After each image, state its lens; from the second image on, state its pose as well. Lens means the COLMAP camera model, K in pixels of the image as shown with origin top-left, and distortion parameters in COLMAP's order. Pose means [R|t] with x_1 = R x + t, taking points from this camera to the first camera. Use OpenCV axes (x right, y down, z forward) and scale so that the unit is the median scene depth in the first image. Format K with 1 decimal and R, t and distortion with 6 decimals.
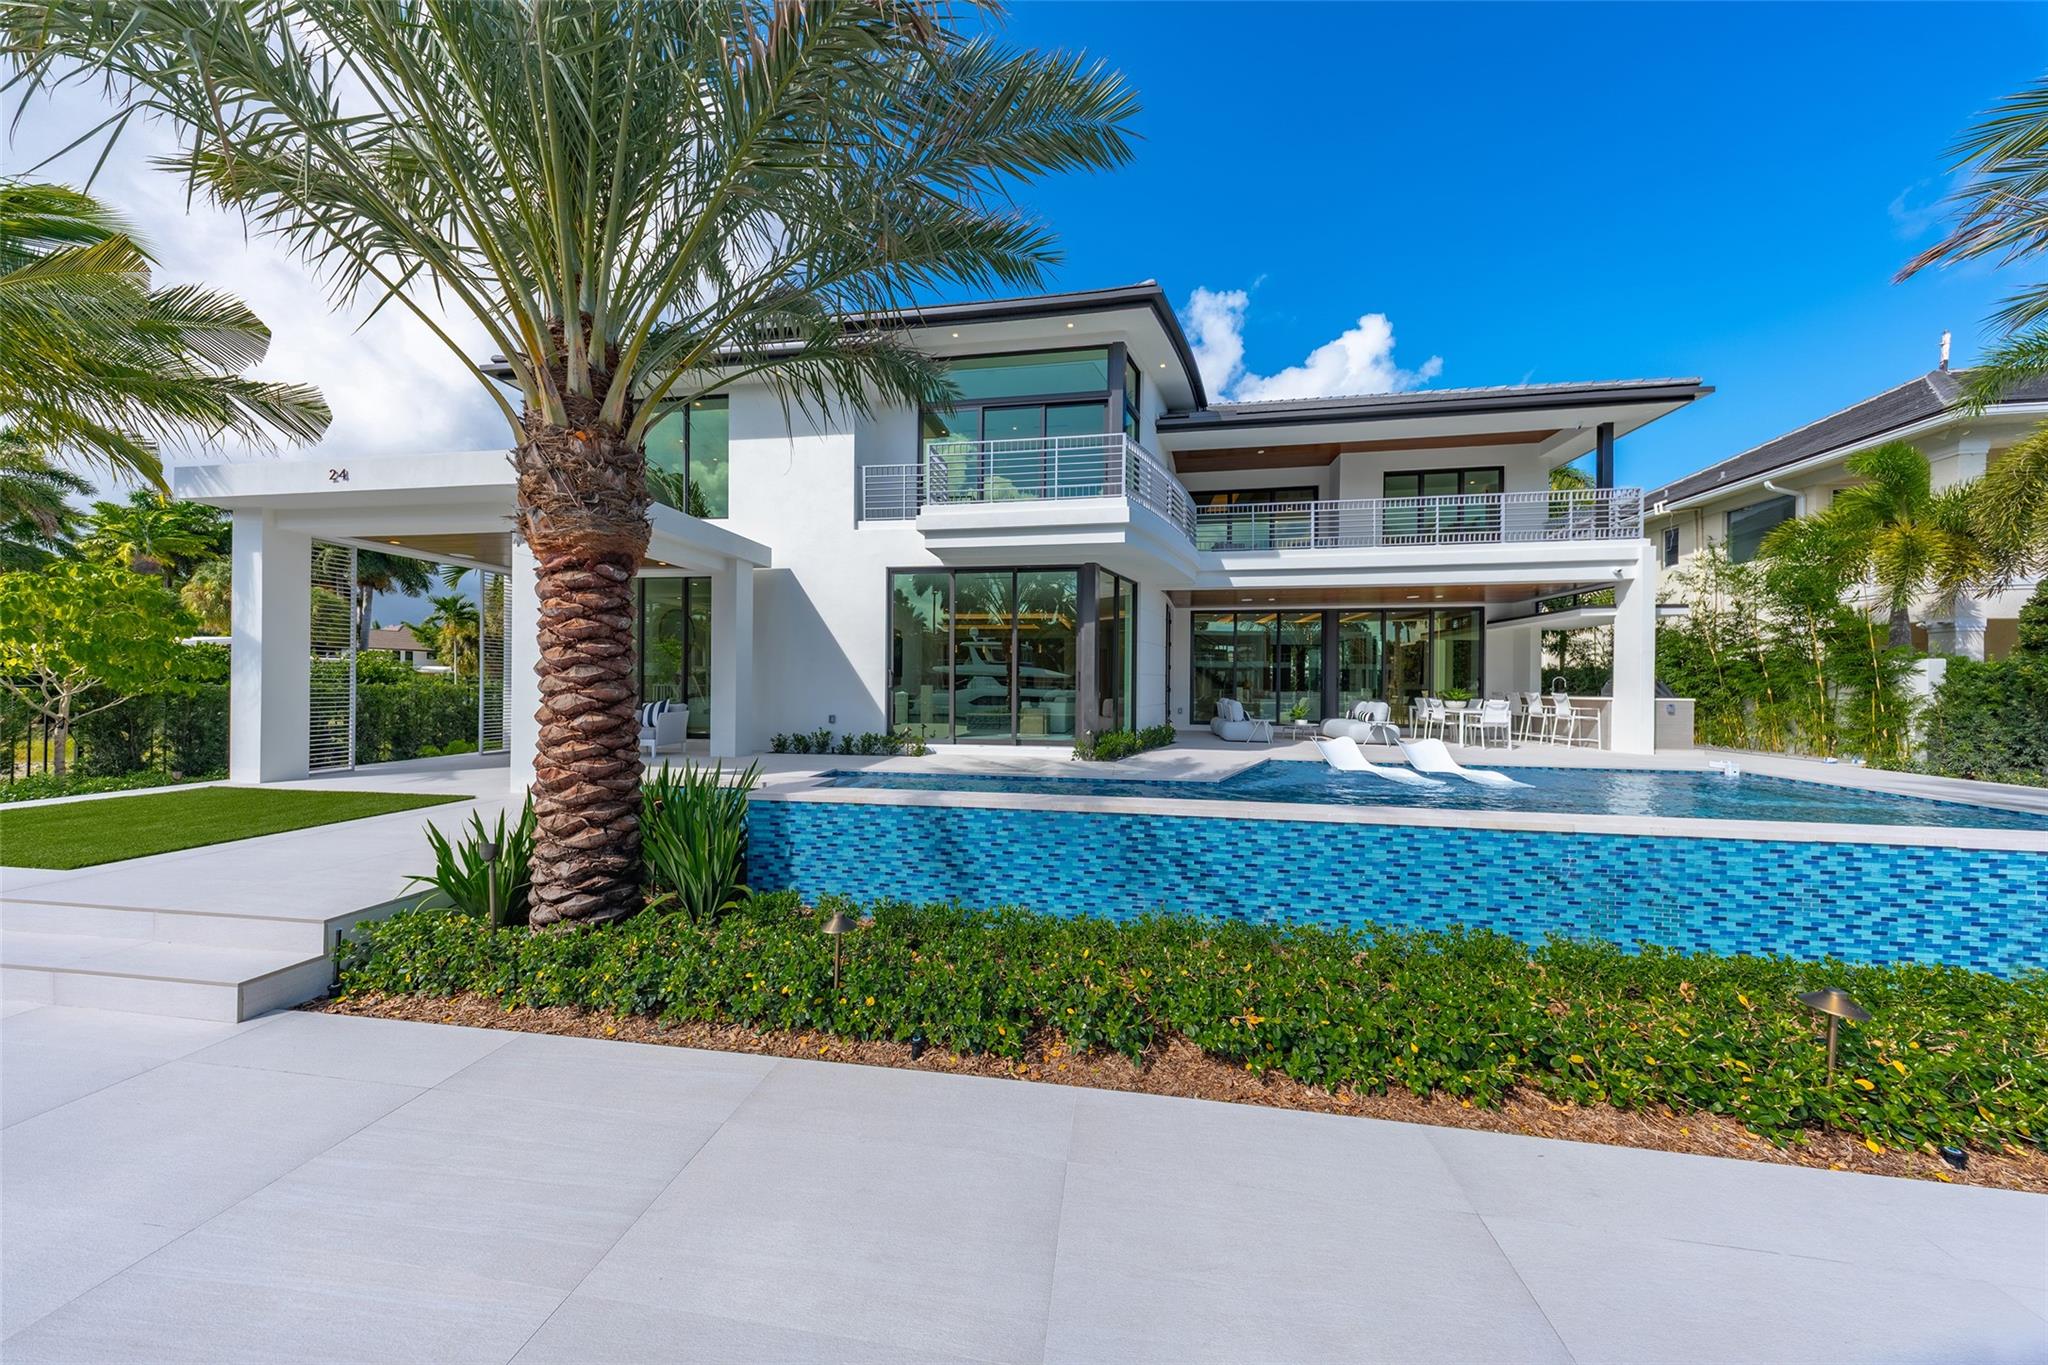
lens RADIAL K [[591.7, 0, 1032.0], [0, 591.7, 719.8], [0, 0, 1]] dist [0.014848, -0.001317]
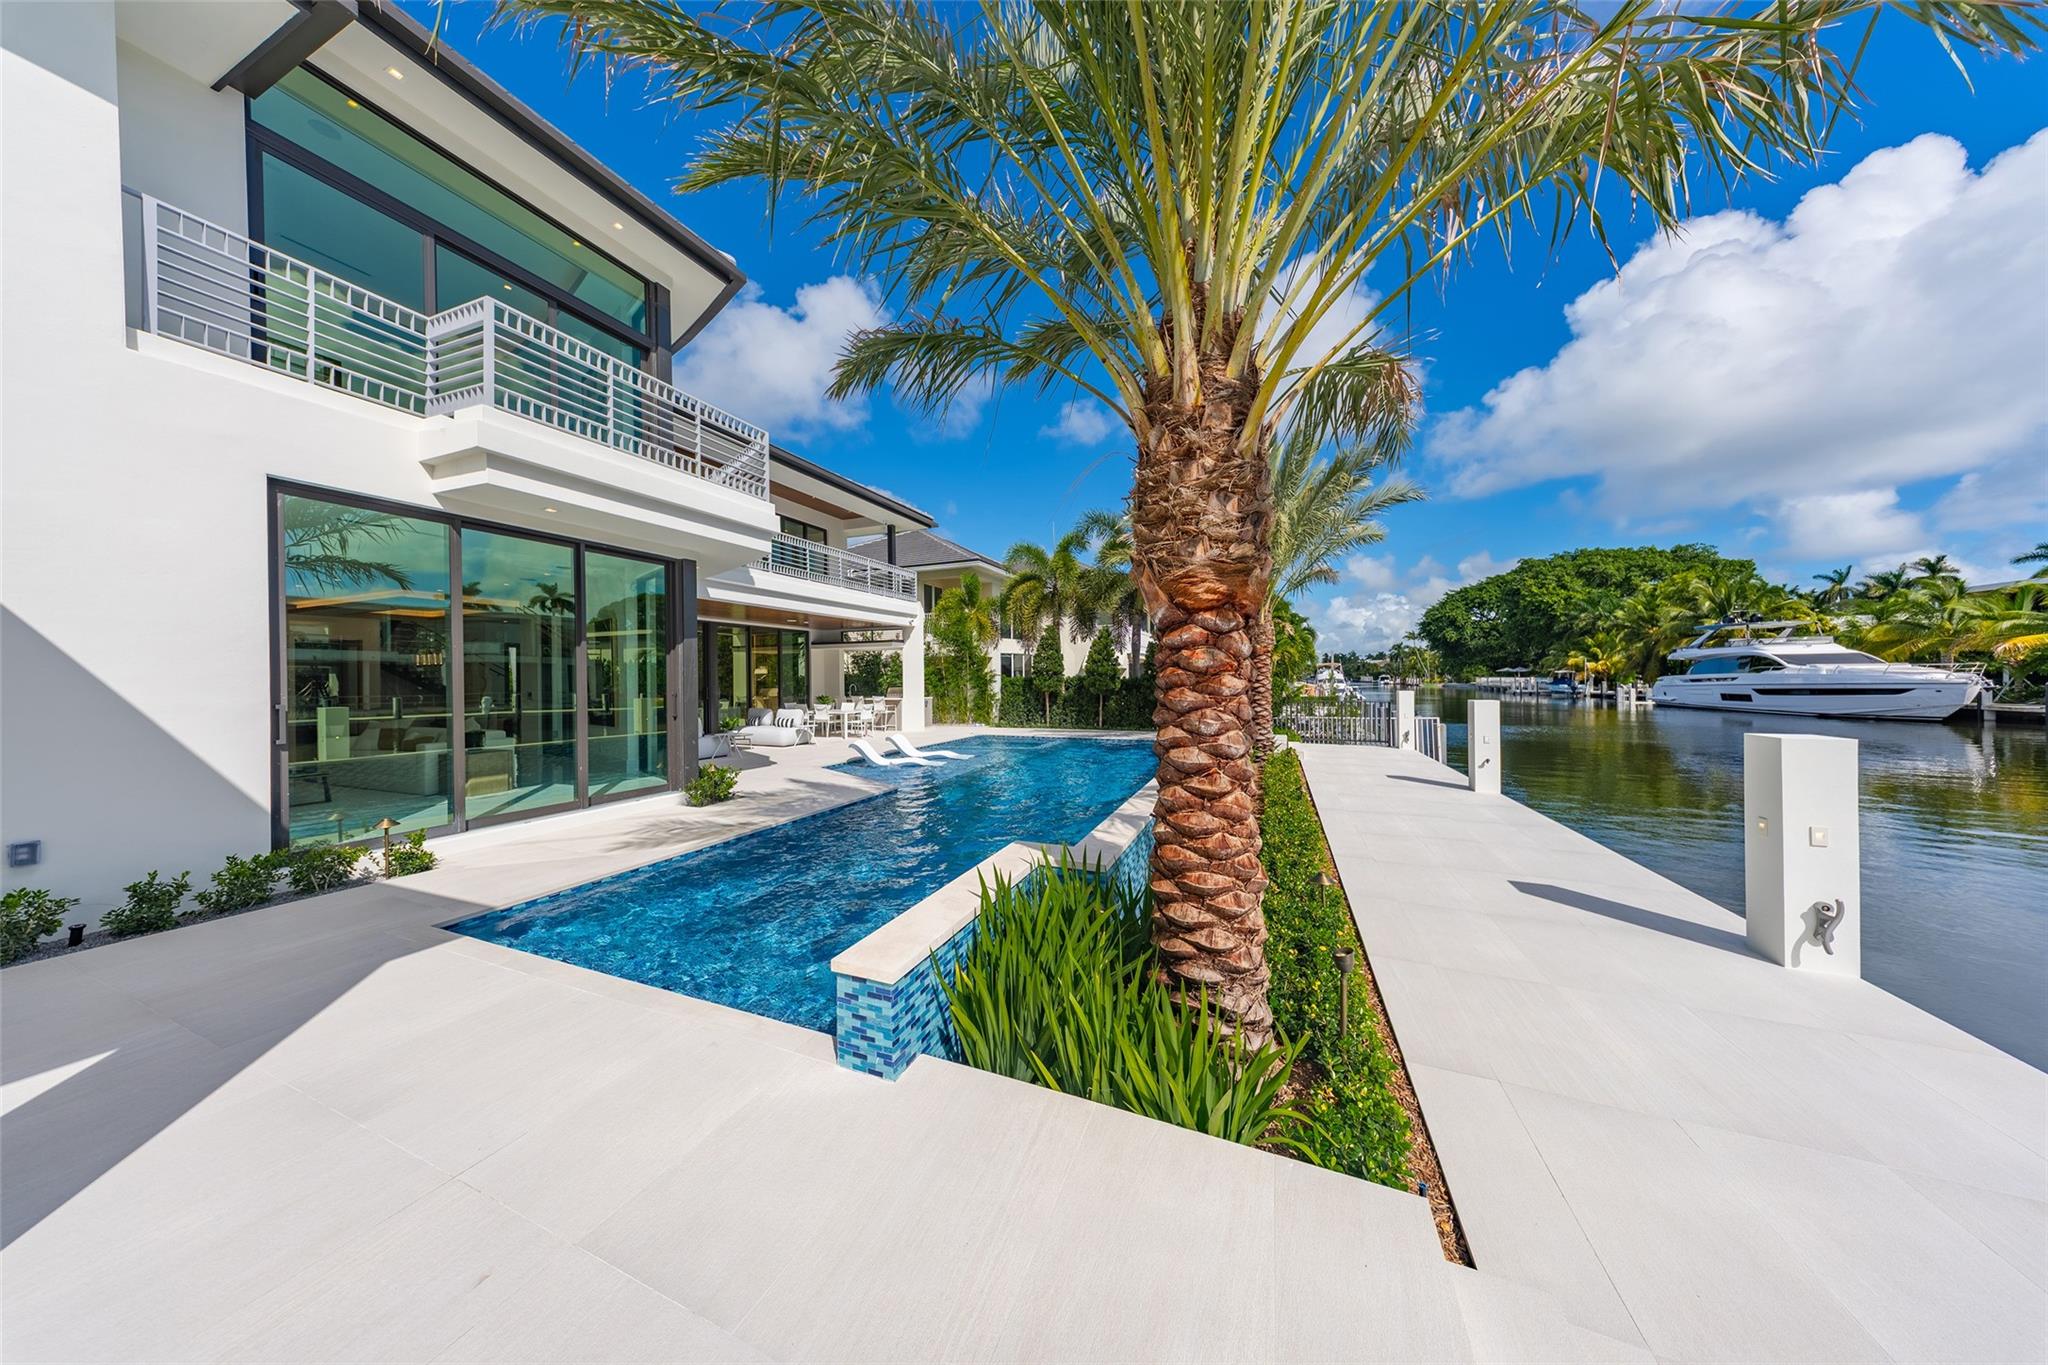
lens RADIAL K [[591.7, 0, 1028.1], [0, 591.7, 682.2], [0, 0, 1]] dist [0.014848, -0.001317]
pose [[0.240626, -0.016321, 0.970481, -0.532516], [0.075972, 0.997108, -0.002069, -0.060286], [-0.967640, 0.074227, 0.241170, 0.357258]]
